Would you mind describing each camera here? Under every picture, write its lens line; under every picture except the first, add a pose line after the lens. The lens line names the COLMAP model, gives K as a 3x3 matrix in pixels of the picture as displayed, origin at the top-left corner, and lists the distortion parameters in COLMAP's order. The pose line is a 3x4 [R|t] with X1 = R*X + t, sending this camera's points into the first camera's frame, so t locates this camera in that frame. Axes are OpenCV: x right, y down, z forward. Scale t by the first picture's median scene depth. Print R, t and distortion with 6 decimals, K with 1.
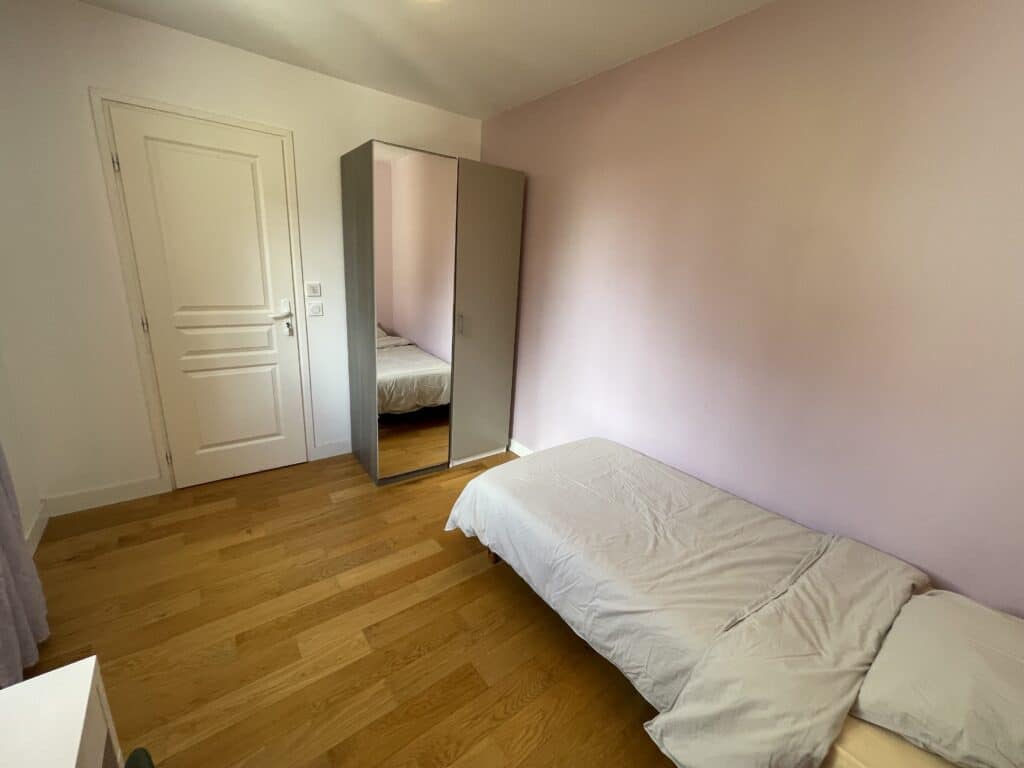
lens RADIAL K [[411.3, 0, 509.9], [0, 411.3, 382.8], [0, 0, 1]] dist [-0.005315, 0.000155]
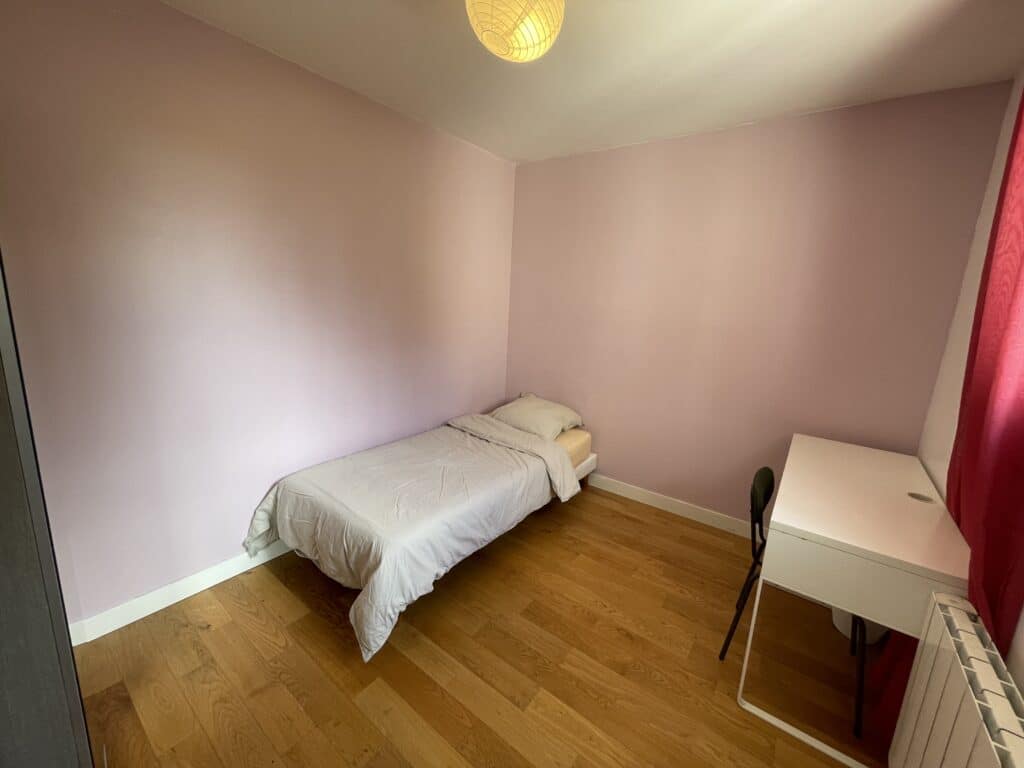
lens RADIAL K [[411.3, 0, 511.3], [0, 411.3, 381.5], [0, 0, 1]] dist [-0.005315, 0.000155]
pose [[-0.263025, -0.259480, 0.929241, -1.087869], [0.190632, 0.930188, 0.313704, -0.384907], [-0.945768, 0.259655, -0.195198, 1.102567]]
